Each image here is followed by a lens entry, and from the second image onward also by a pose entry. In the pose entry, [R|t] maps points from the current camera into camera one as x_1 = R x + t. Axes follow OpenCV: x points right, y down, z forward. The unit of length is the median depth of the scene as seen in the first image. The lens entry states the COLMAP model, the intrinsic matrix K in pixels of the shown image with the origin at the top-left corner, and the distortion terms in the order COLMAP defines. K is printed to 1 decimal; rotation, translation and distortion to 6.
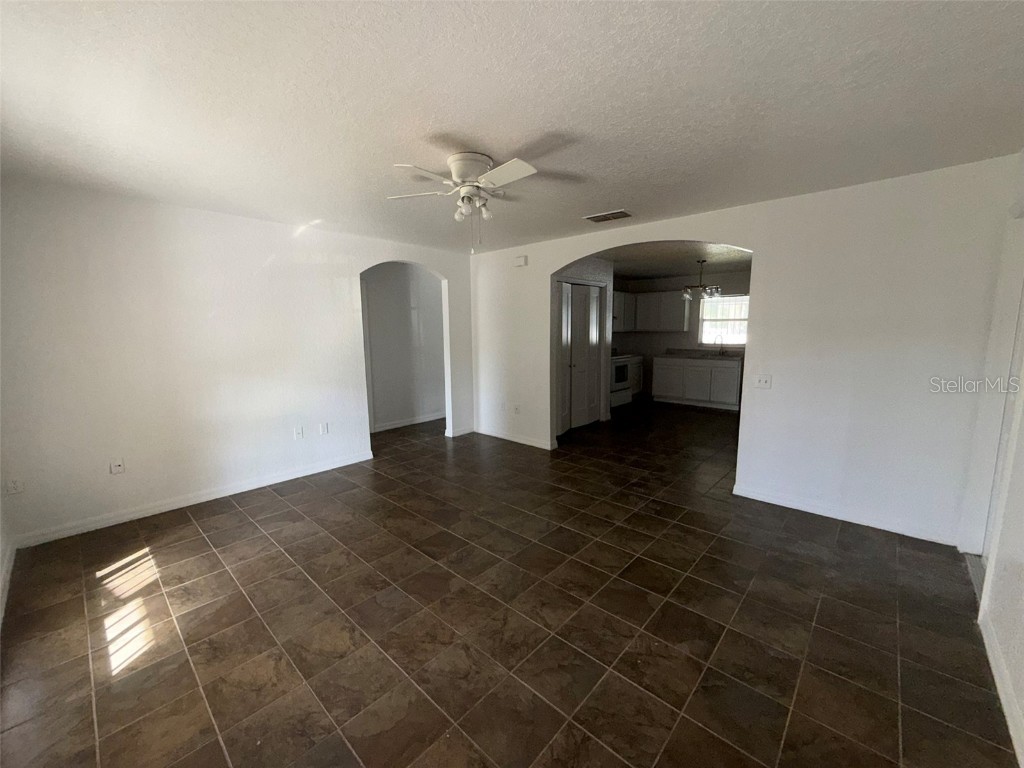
lens RADIAL K [[412.1, 0, 509.5], [0, 412.1, 383.9], [0, 0, 1]] dist [0.001160, -0.000052]
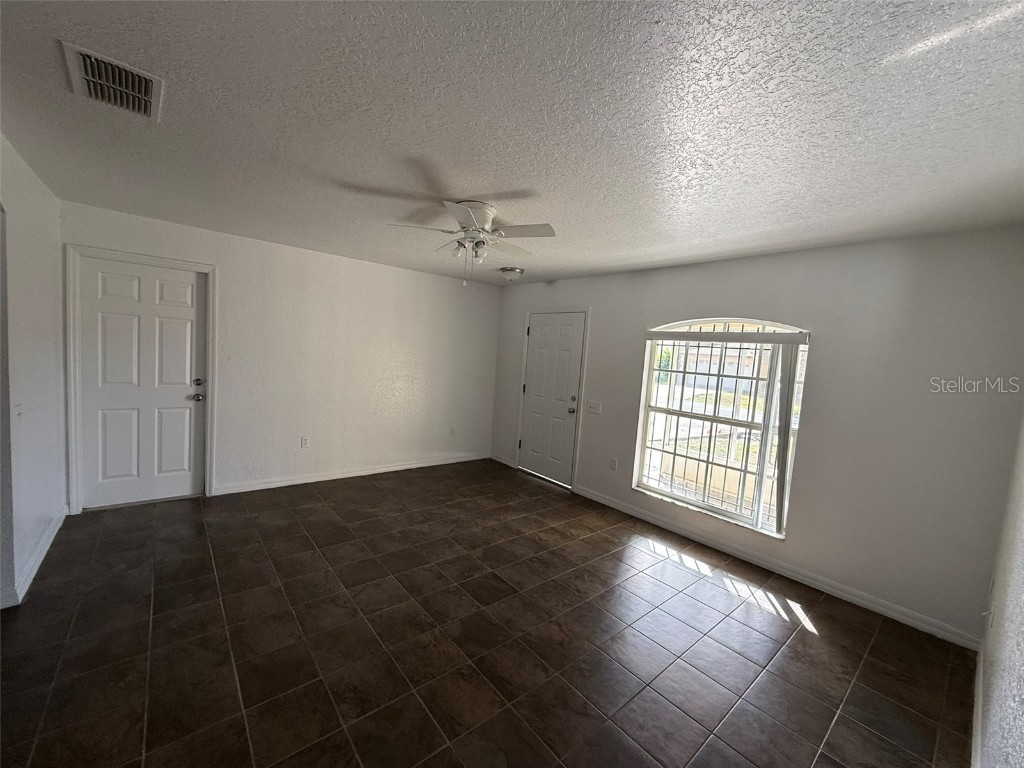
lens RADIAL K [[412.1, 0, 509.5], [0, 412.1, 383.9], [0, 0, 1]] dist [0.001160, -0.000052]
pose [[-0.989819, -0.070650, 0.123557, -0.351169], [-0.042771, 0.975627, 0.215225, -0.328710], [-0.135751, 0.207749, -0.968717, 2.132130]]
